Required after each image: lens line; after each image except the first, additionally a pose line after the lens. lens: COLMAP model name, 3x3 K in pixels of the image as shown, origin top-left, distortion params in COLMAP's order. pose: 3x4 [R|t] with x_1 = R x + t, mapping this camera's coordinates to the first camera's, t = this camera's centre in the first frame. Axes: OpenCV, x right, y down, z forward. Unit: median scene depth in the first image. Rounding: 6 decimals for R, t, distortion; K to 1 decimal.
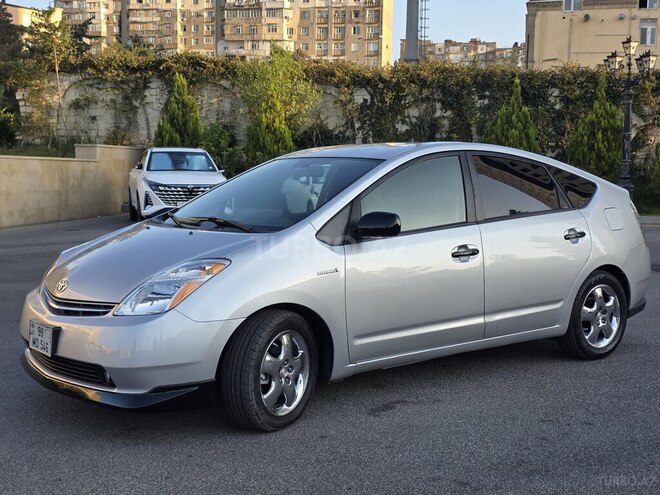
lens RADIAL K [[926.1, 0, 342.4], [0, 926.1, 251.4], [0, 0, 1]] dist [0.148243, -0.389693]
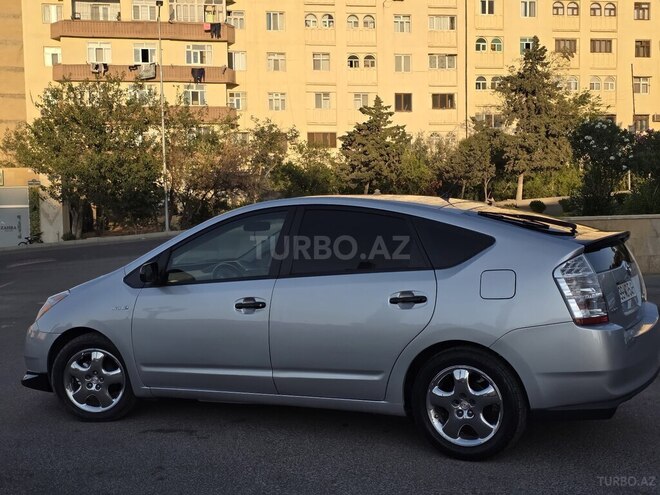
lens RADIAL K [[926.1, 0, 342.4], [0, 926.1, 251.4], [0, 0, 1]] dist [0.148243, -0.389693]
pose [[0.383005, 0.026293, -0.923372, 0.331658], [-0.056265, 0.998403, 0.005091, -0.020411], [0.922031, 0.050004, 0.383873, 0.204556]]
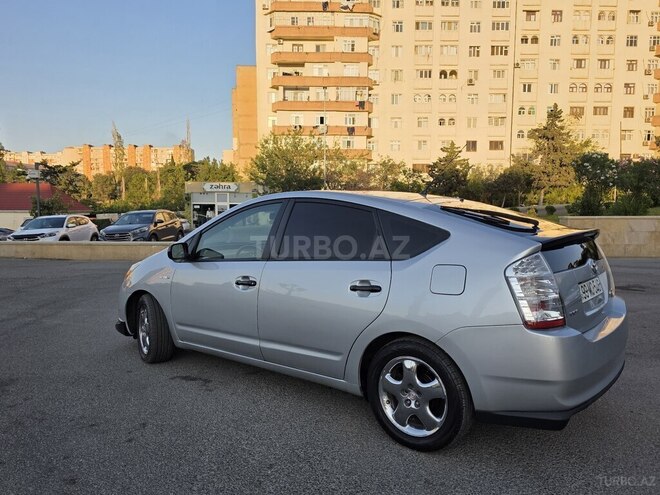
lens RADIAL K [[506.8, 0, 342.5], [0, 506.8, 247.1], [0, 0, 1]] dist [0.069708, -0.076829]
pose [[0.200564, 0.064515, -0.977554, 0.236148], [-0.084940, 0.995217, 0.048254, -0.025704], [0.975991, 0.073355, 0.205085, 0.289823]]
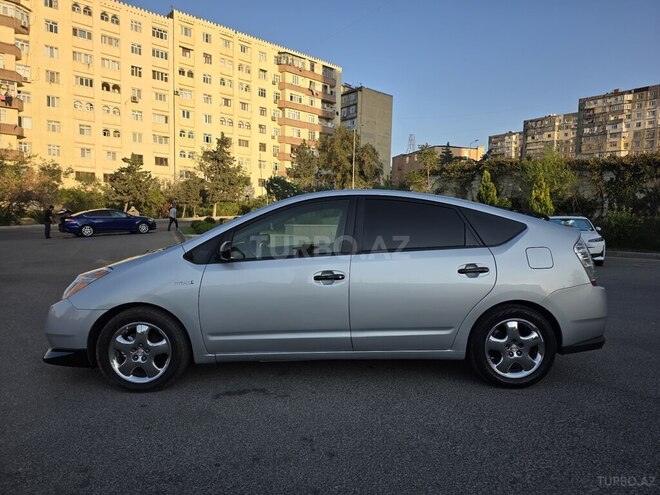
lens RADIAL K [[447.9, 0, 330.0], [0, 447.9, 247.5], [0, 0, 1]] dist [0.061825, -0.053959]
pose [[0.792343, 0.034934, -0.609075, 0.144027], [-0.059855, 0.997994, -0.020626, -0.007476], [0.607133, 0.052799, 0.792844, 0.157413]]
